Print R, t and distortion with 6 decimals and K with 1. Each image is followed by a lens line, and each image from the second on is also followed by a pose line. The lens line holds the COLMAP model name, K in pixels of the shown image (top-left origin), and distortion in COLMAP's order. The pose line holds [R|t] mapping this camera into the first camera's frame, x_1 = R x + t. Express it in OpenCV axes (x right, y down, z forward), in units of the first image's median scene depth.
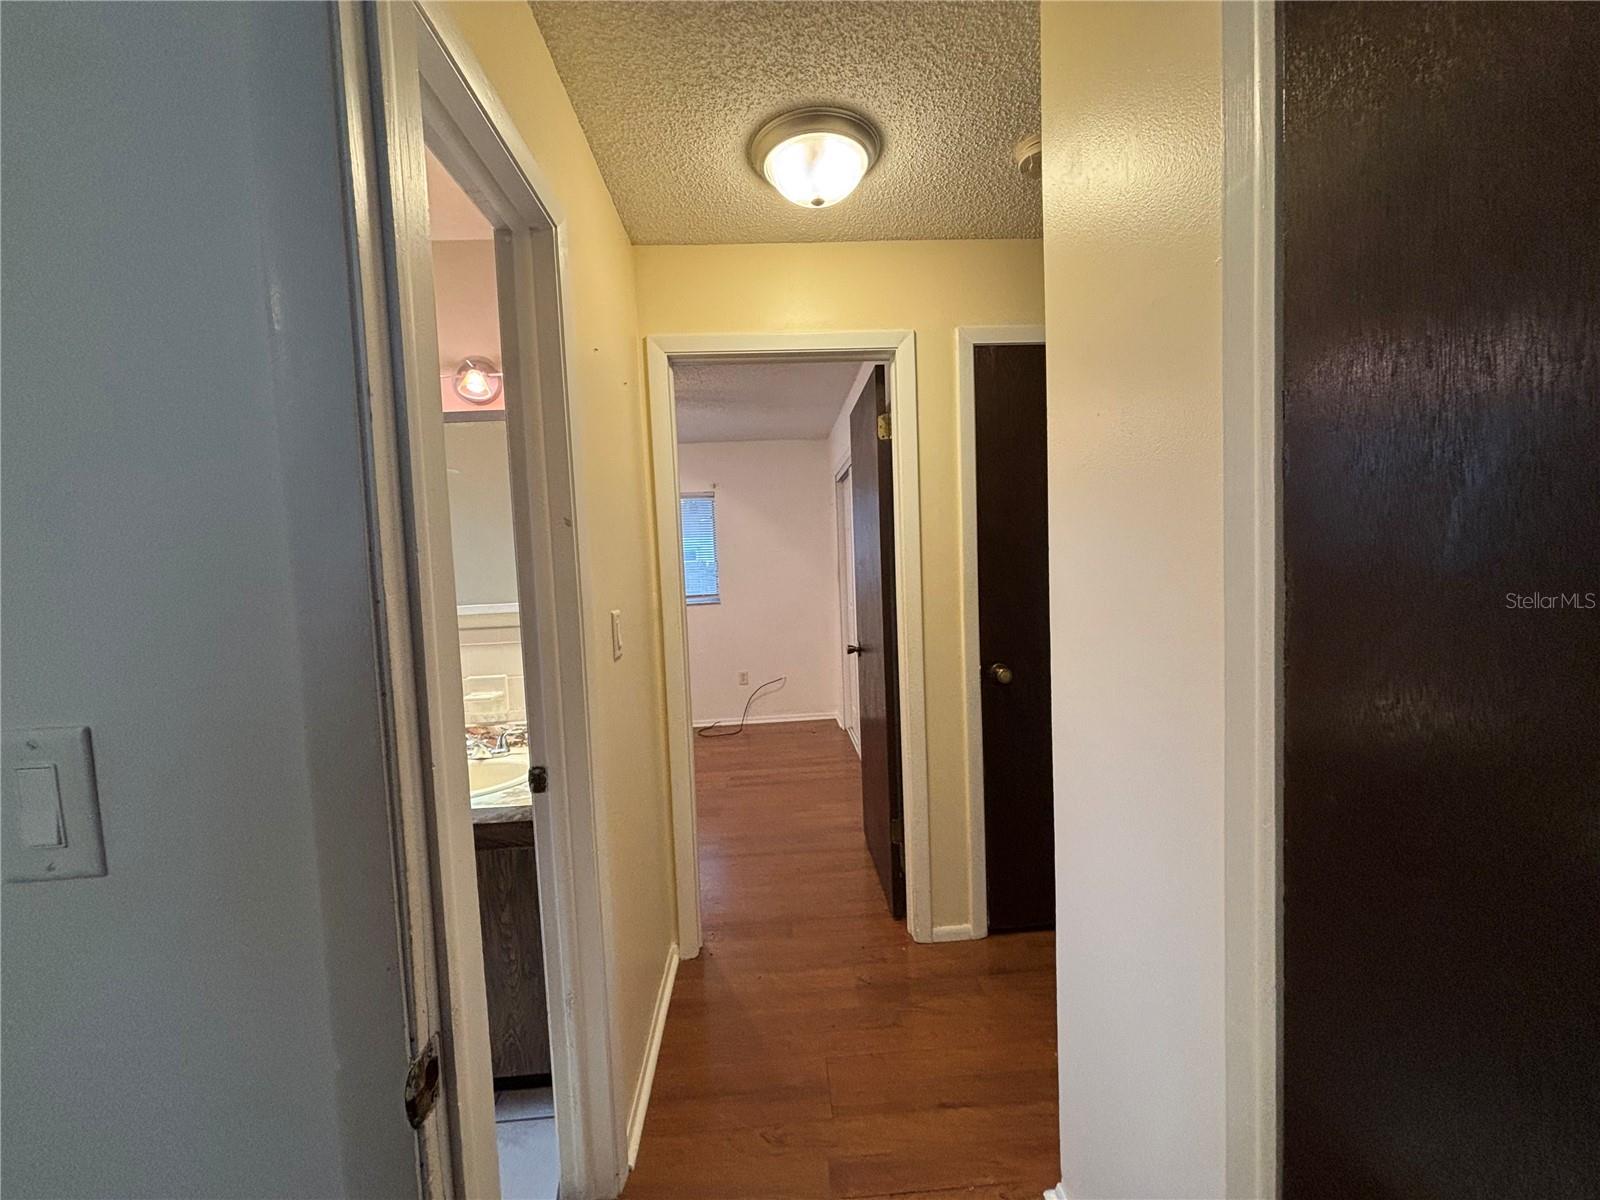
lens RADIAL K [[639.9, 0, 797.8], [0, 639.9, 593.7], [0, 0, 1]] dist [0.003572, -0.001800]
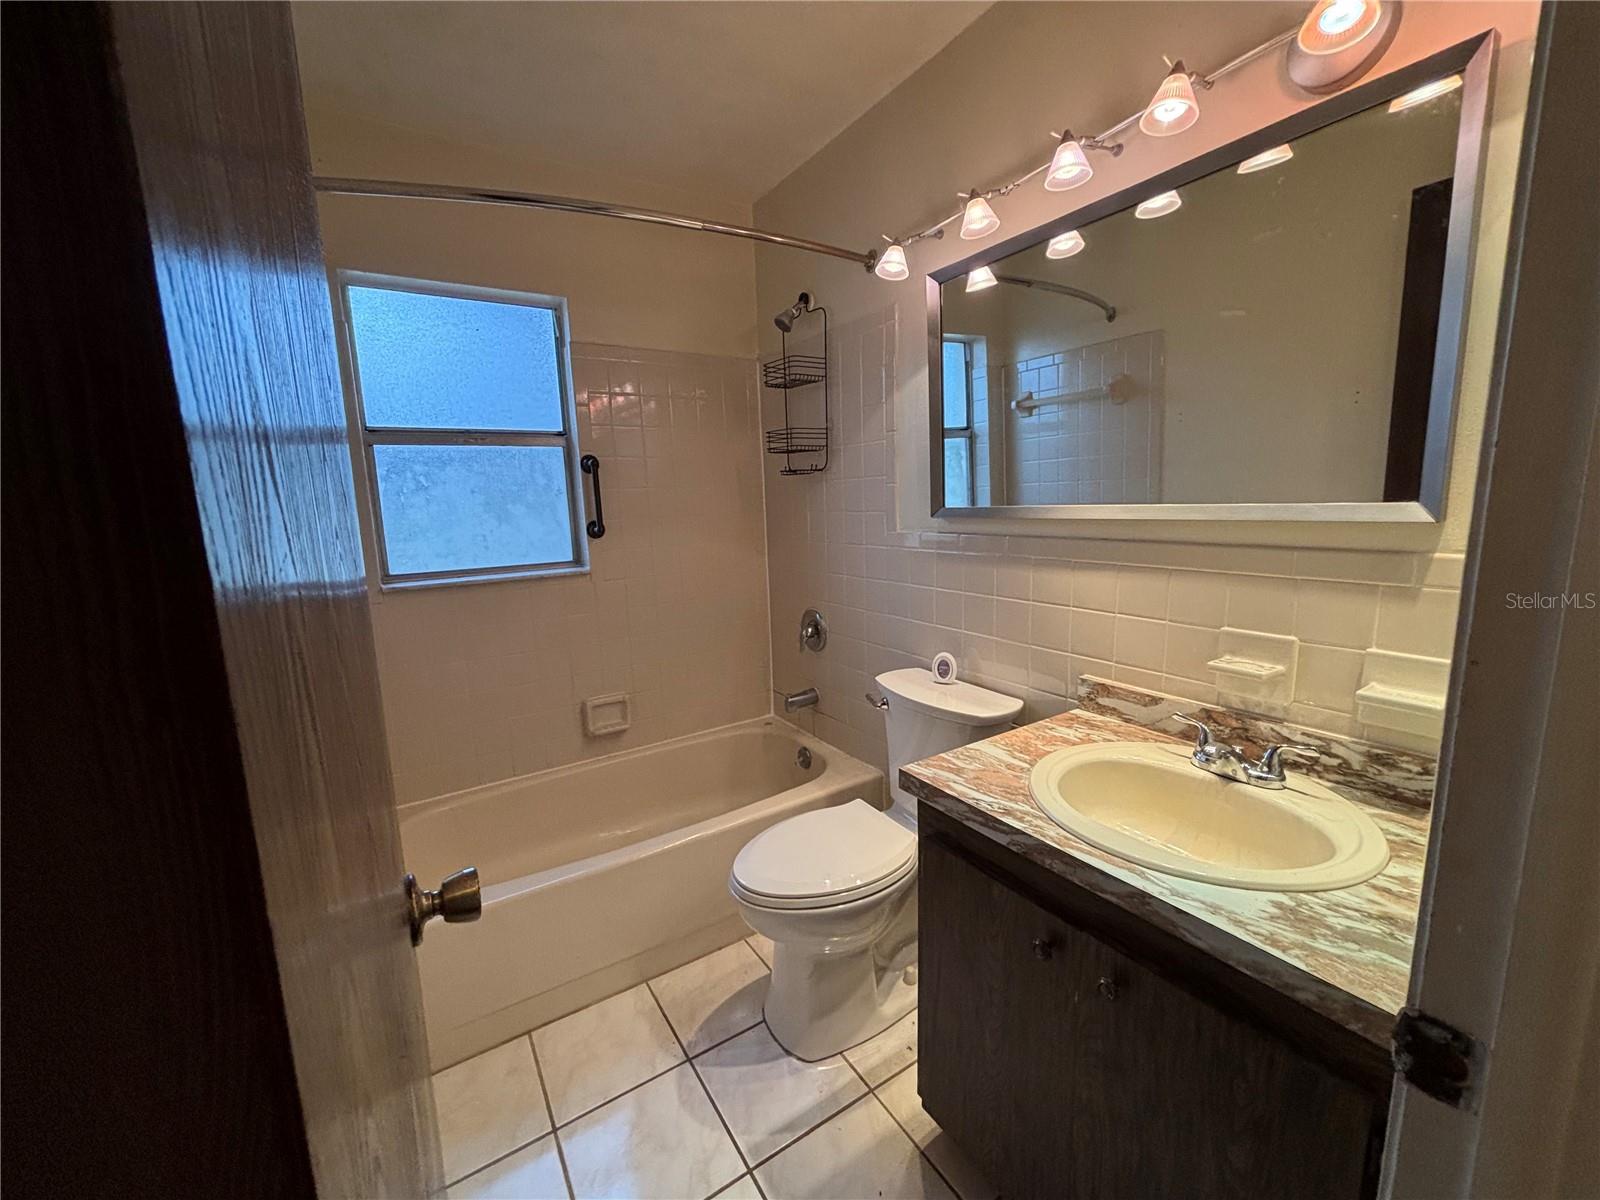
lens RADIAL K [[639.9, 0, 797.9], [0, 639.9, 594.8], [0, 0, 1]] dist [0.003572, -0.001800]
pose [[0.489829, 0.158303, -0.857326, -0.215548], [-0.036541, 0.986240, 0.161229, 0.021919], [0.871052, -0.047648, 0.488874, 0.392538]]
